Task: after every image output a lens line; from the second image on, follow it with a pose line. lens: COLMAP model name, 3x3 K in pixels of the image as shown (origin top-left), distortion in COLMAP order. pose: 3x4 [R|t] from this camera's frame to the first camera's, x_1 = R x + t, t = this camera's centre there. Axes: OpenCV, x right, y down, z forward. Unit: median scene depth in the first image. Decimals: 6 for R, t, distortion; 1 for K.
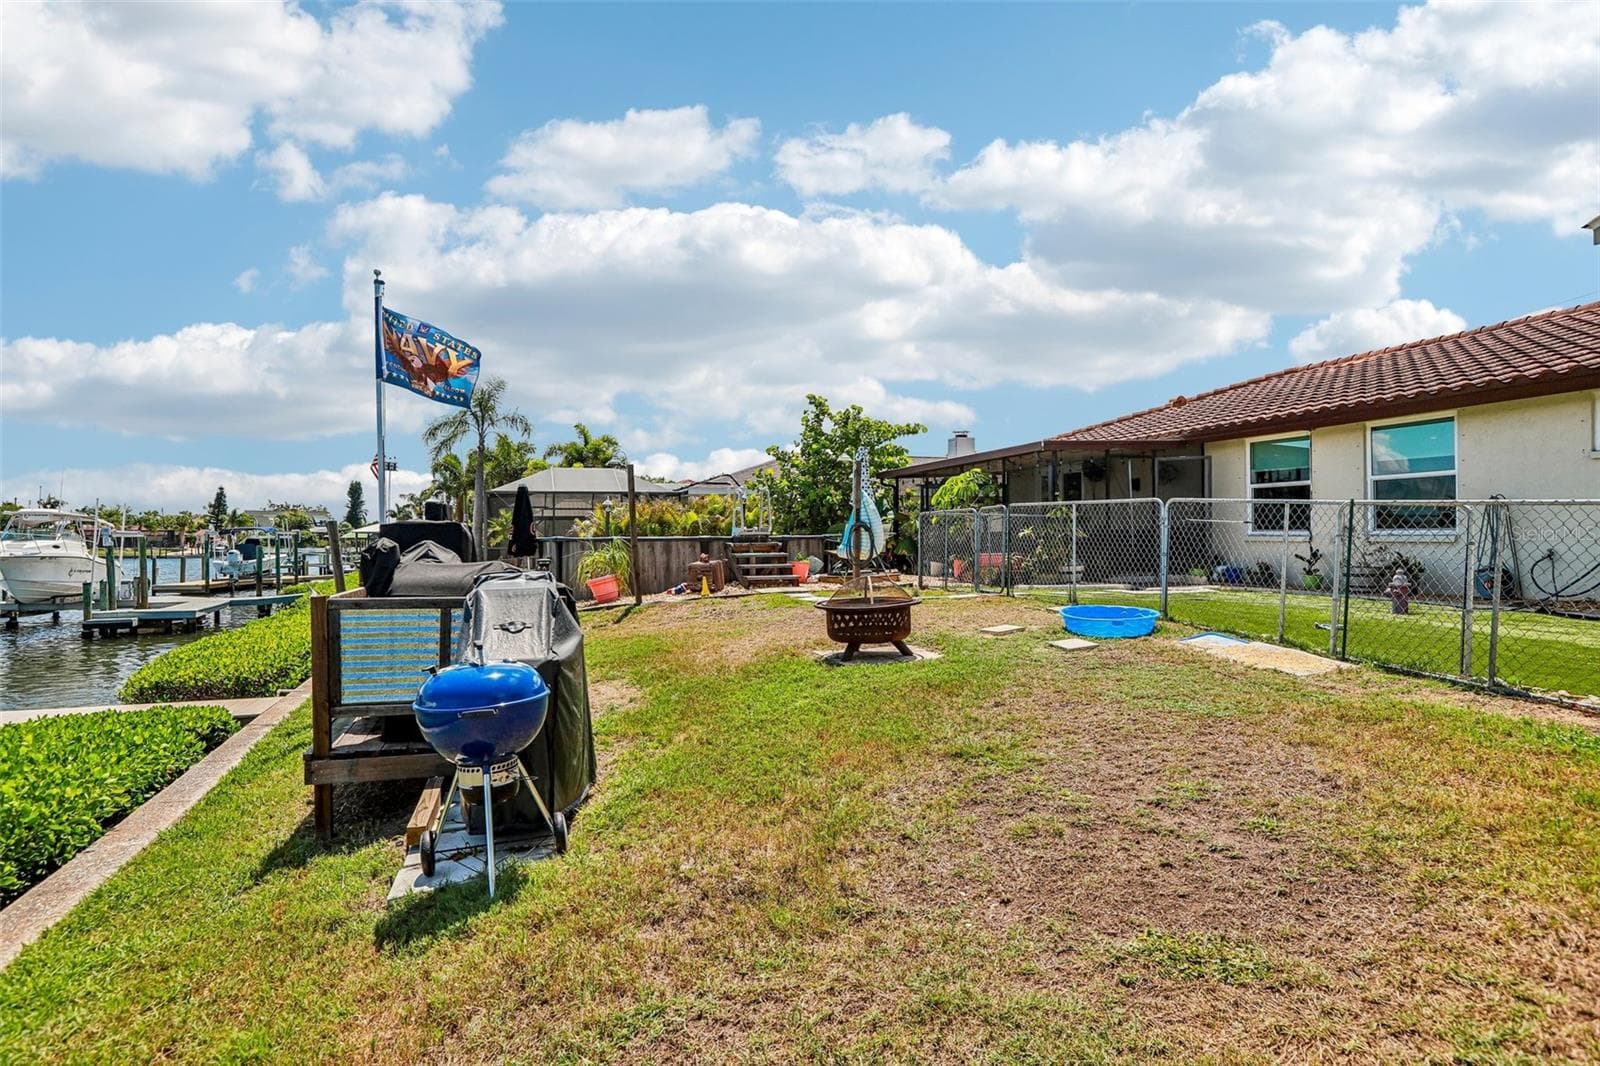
lens RADIAL K [[990.8, 0, 794.1], [0, 990.8, 524.9], [0, 0, 1]] dist [-0.000799, 0.063193]
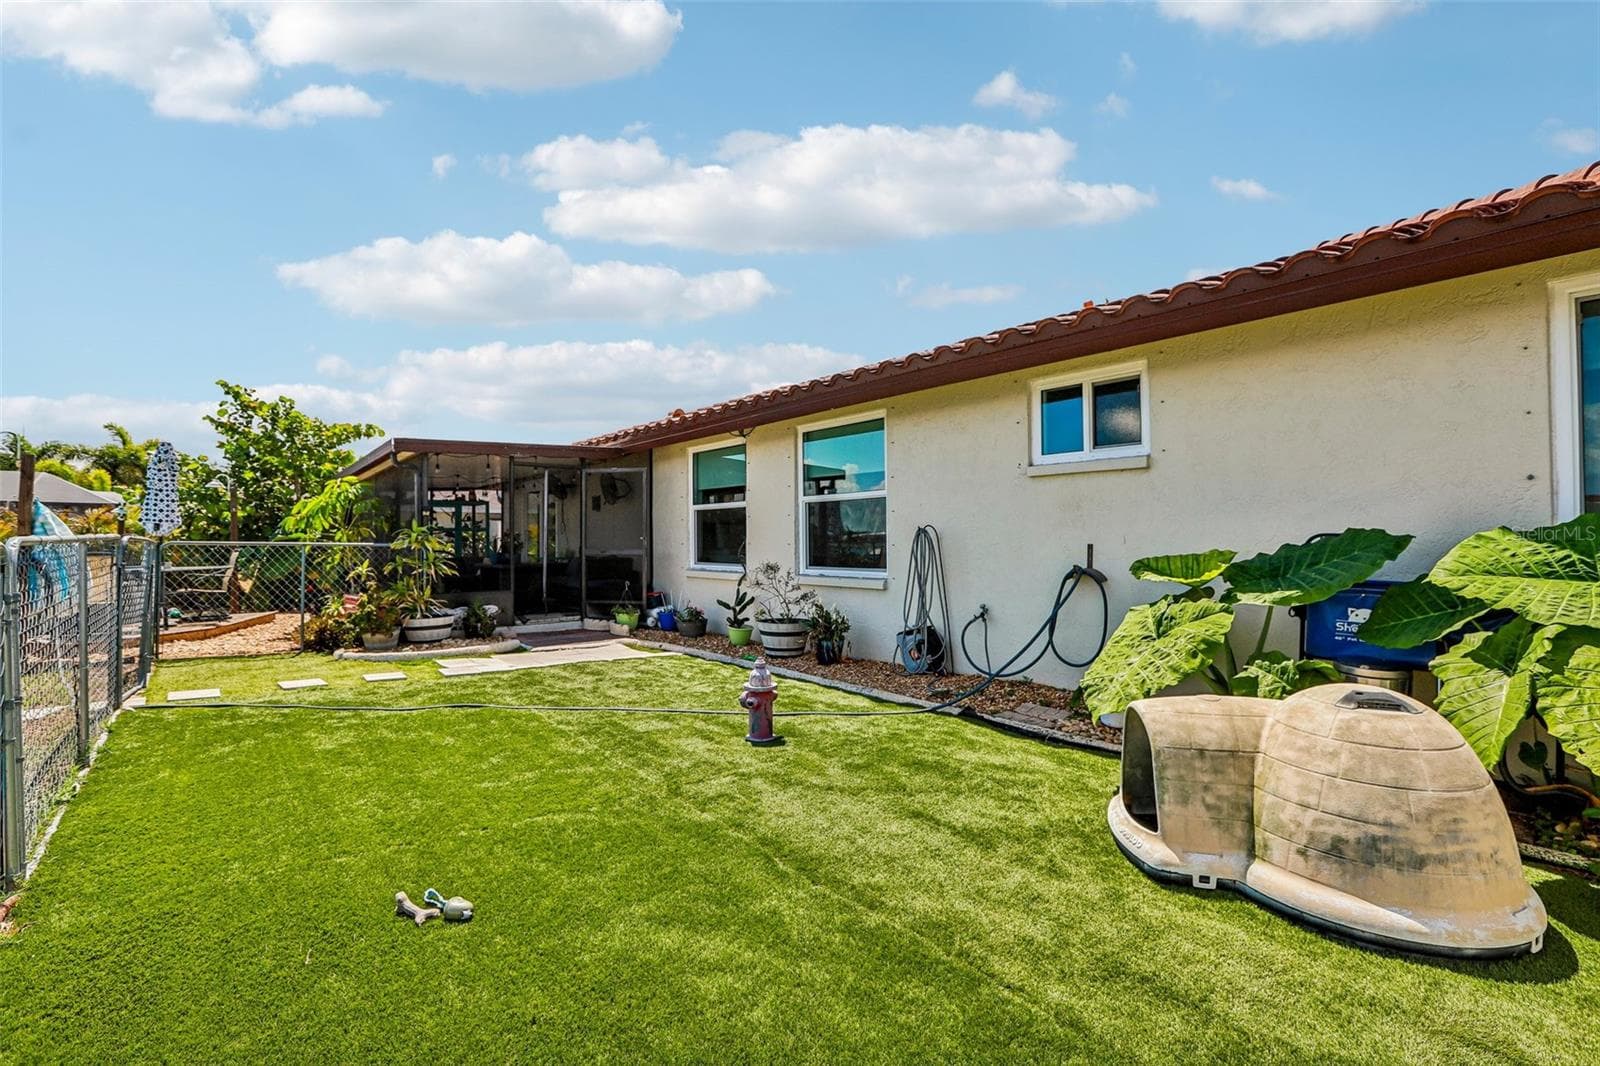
lens RADIAL K [[769.7, 0, 790.2], [0, 769.7, 527.2], [0, 0, 1]] dist [0.000618, 0.001143]
pose [[0.931878, 0.012882, 0.362543, 0.348583], [-0.008300, 0.999865, -0.014195, -0.017267], [-0.362677, 0.010219, 0.931859, 0.446640]]
